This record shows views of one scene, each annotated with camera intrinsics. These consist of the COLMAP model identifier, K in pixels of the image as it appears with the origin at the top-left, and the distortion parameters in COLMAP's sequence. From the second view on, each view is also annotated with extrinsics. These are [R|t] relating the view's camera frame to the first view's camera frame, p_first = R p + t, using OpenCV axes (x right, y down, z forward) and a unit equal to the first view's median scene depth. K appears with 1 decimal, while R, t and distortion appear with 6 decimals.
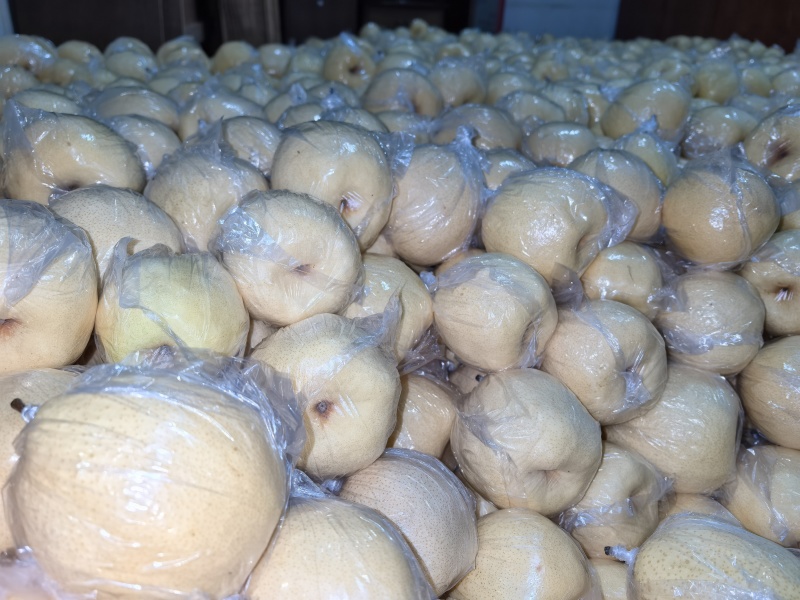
lens RADIAL K [[634.1, 0, 377.2], [0, 634.1, 299.3], [0, 0, 1]] dist [0.031551, -0.084150]
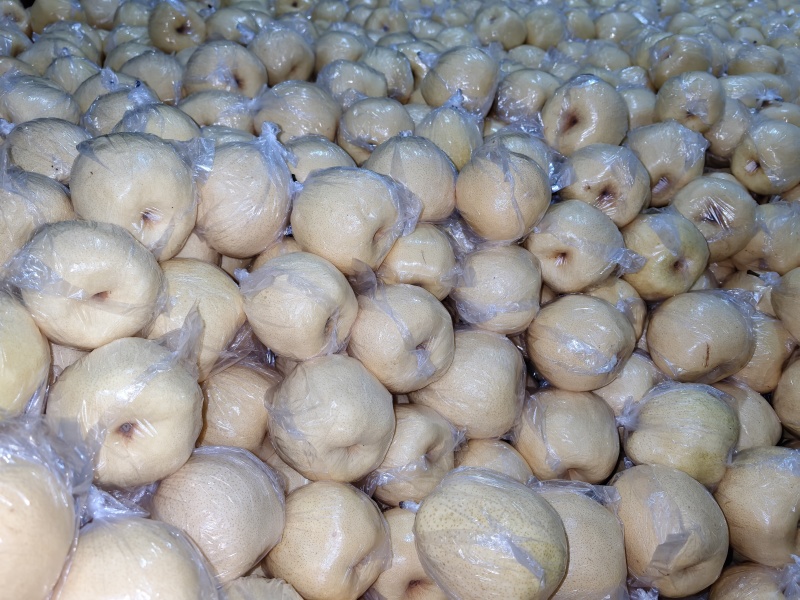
lens RADIAL K [[634.1, 0, 377.2], [0, 634.1, 299.3], [0, 0, 1]] dist [0.031551, -0.084150]
pose [[0.983007, -0.083779, 0.163337, 0.133488], [0.063035, 0.989731, 0.128296, -0.121960], [-0.172409, -0.115820, 0.978193, -0.098337]]
